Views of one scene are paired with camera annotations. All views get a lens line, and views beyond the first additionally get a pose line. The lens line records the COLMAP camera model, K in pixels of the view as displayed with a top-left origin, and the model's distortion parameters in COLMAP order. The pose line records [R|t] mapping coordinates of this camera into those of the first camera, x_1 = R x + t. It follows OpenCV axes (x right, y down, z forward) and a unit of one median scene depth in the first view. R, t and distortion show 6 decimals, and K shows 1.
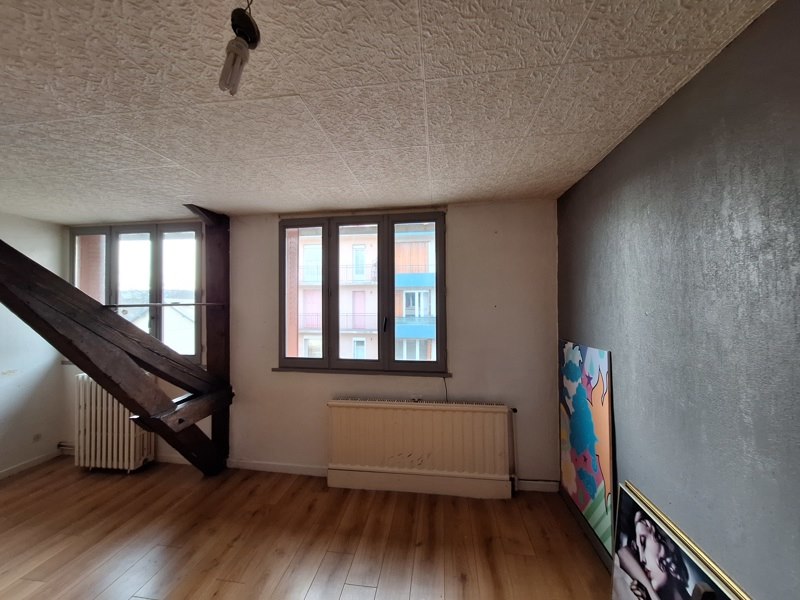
lens RADIAL K [[316.1, 0, 398.7], [0, 316.1, 300.3], [0, 0, 1]] dist [-0.002172, 0.000205]
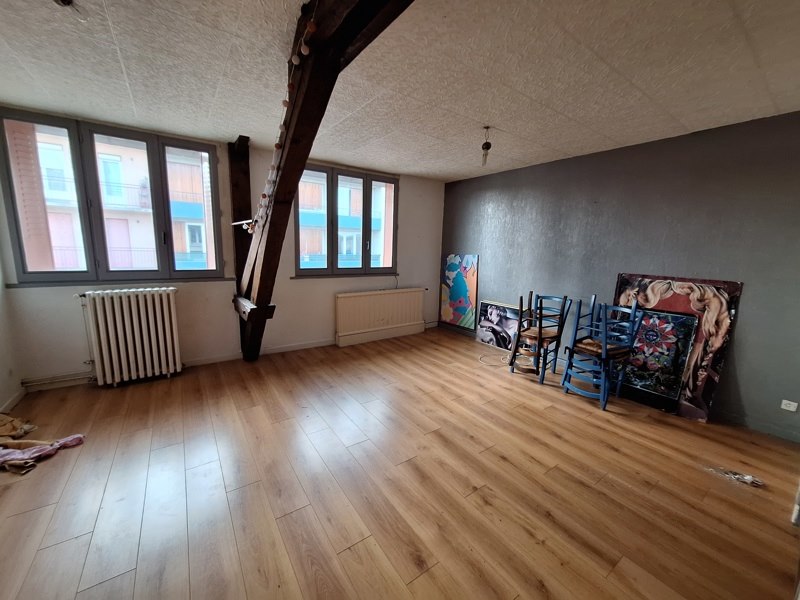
lens RADIAL K [[316.1, 0, 399.3], [0, 316.1, 299.7], [0, 0, 1]] dist [-0.002172, 0.000205]
pose [[0.729022, -0.088833, 0.678701, -1.071524], [-0.035846, 0.985227, 0.167457, 0.074931], [-0.683551, -0.146409, 0.715068, -0.319105]]
